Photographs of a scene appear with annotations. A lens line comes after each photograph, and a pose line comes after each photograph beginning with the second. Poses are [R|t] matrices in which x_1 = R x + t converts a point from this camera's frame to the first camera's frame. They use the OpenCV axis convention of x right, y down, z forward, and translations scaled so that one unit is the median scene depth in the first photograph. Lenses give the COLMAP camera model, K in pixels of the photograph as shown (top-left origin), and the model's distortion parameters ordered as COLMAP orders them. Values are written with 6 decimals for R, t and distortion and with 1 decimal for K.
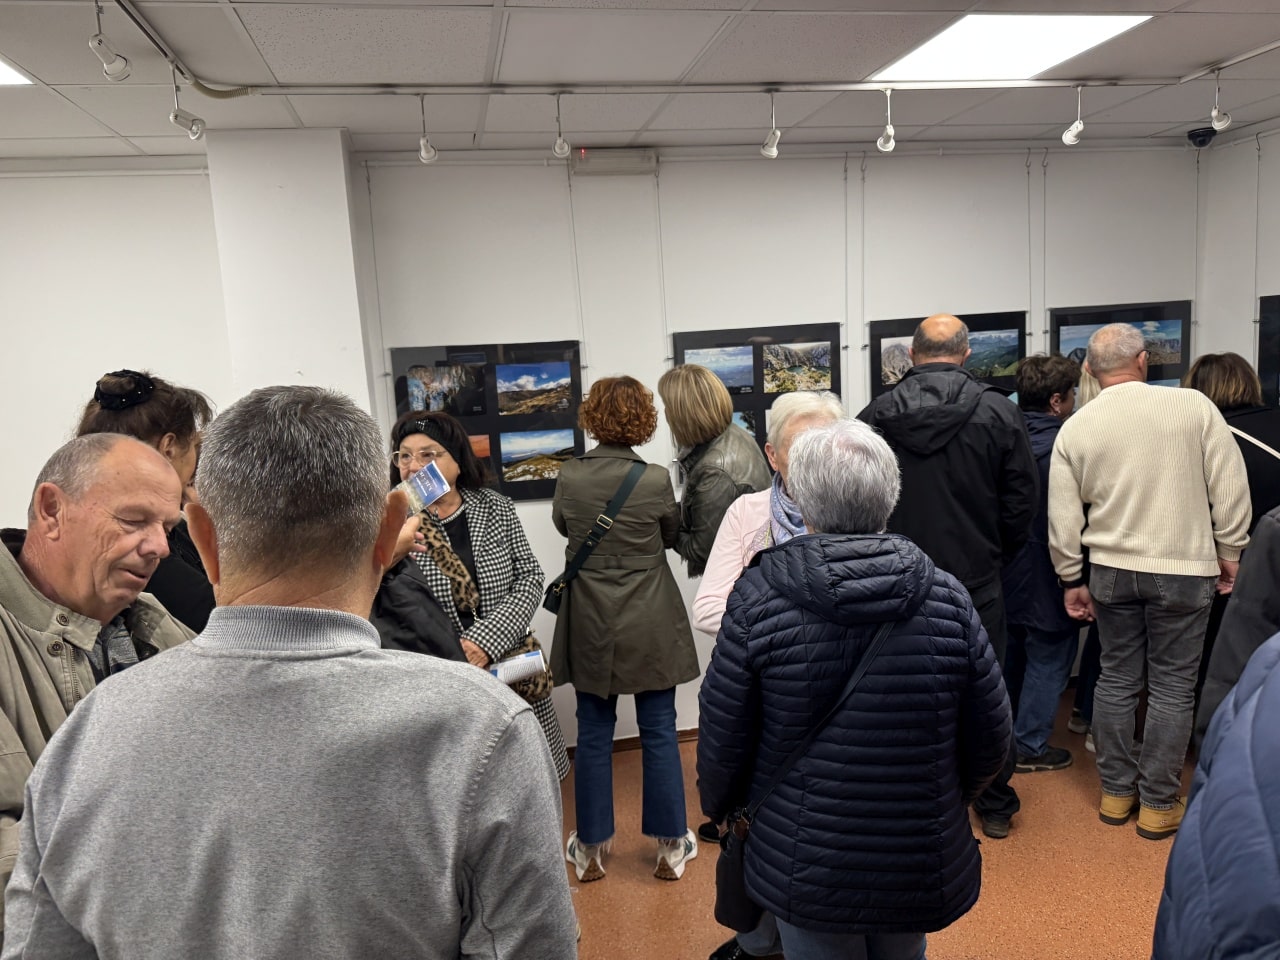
lens RADIAL K [[902.4, 0, 646.7], [0, 902.4, 479.9], [0, 0, 1]] dist [-0.010751, -0.000504]
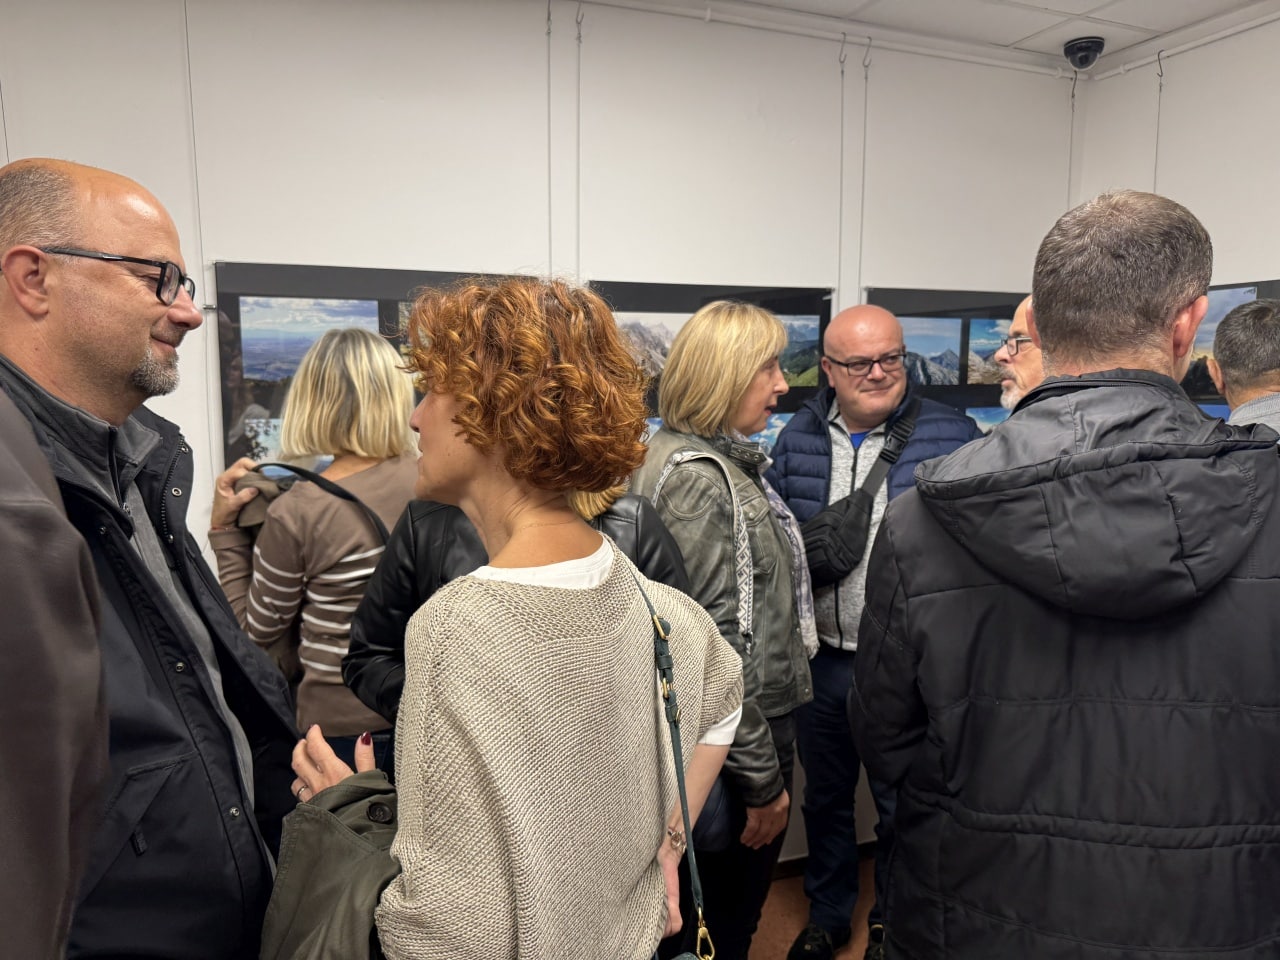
lens RADIAL K [[902.4, 0, 635.9], [0, 902.4, 482.7], [0, 0, 1]] dist [-0.010751, -0.000504]
pose [[0.983181, 0.043923, 0.177276, 0.182509], [-0.038642, 0.998704, -0.033134, -0.020871], [-0.178501, 0.025726, 0.983603, 0.409771]]
